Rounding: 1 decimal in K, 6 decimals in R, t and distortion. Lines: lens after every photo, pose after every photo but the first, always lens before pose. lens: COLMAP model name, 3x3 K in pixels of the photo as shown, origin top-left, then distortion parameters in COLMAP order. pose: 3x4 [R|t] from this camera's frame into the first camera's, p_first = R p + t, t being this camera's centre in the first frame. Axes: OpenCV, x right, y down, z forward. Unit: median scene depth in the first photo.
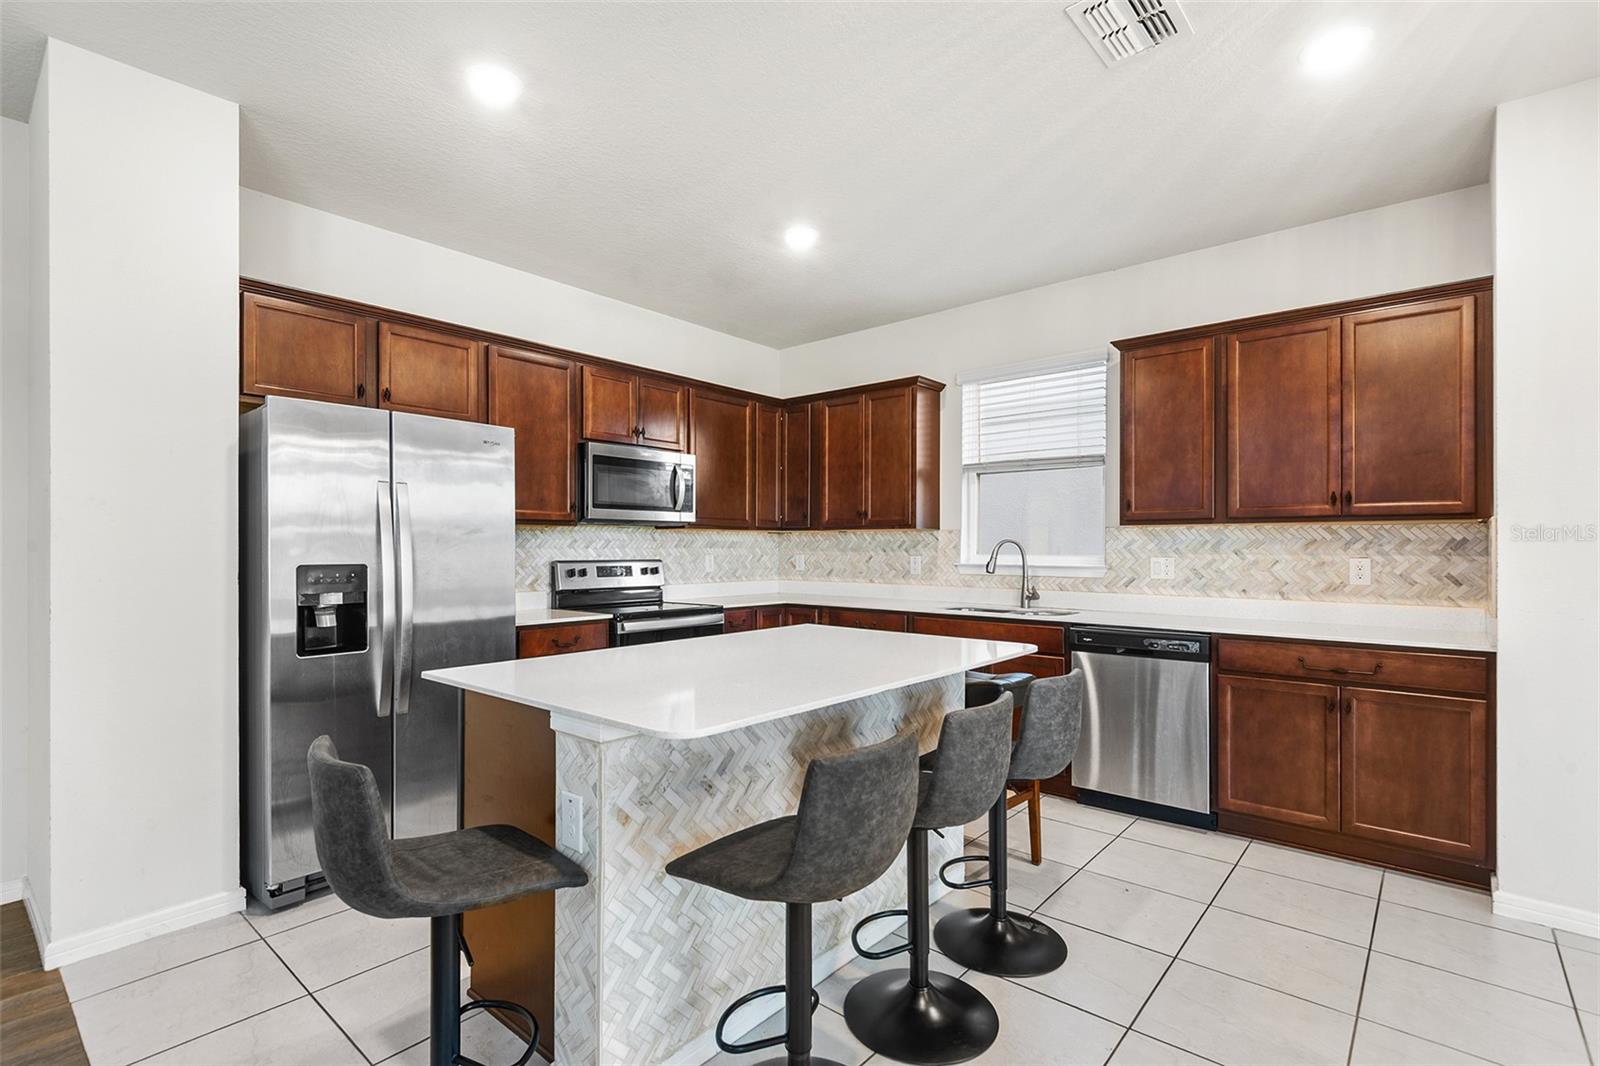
lens RADIAL K [[746.7, 0, 790.3], [0, 746.7, 546.7], [0, 0, 1]] dist [-0.000635, -0.000632]
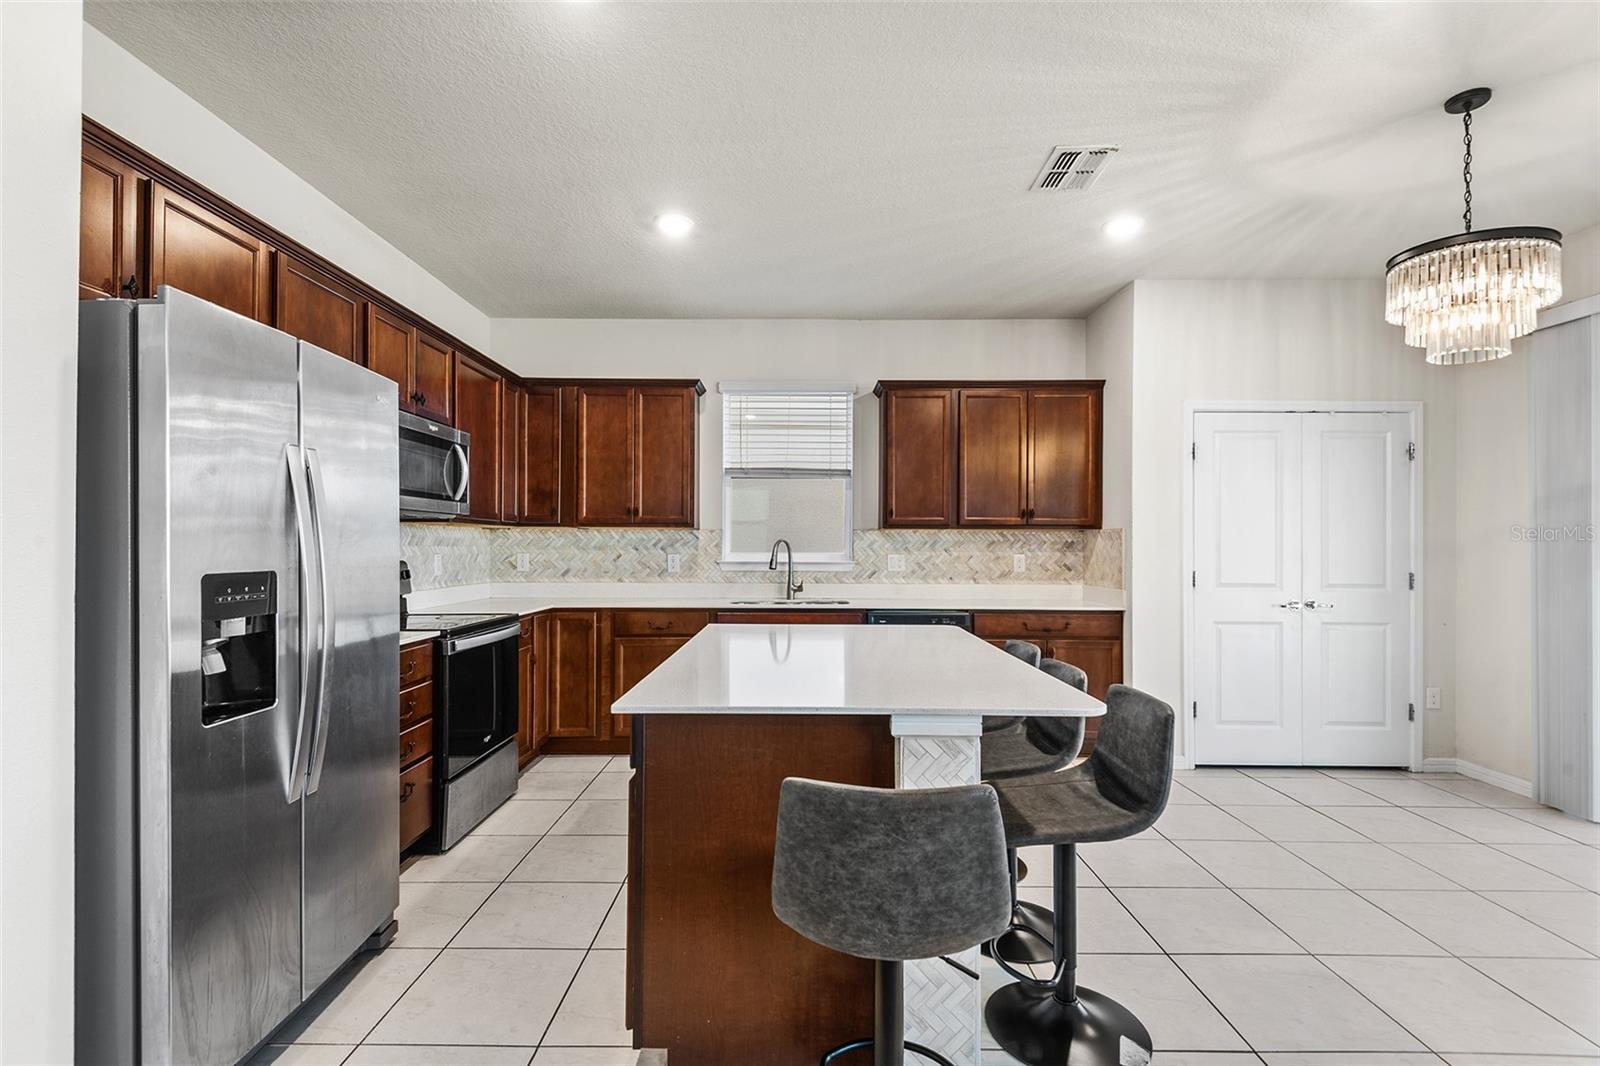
lens RADIAL K [[746.7, 0, 802.1], [0, 746.7, 533.1], [0, 0, 1]] dist [-0.000635, -0.000632]
pose [[0.742772, 0.013764, 0.669403, -0.437583], [-0.003225, 0.999851, -0.016979, 0.000486], [-0.669537, 0.010453, 0.742705, 0.149370]]
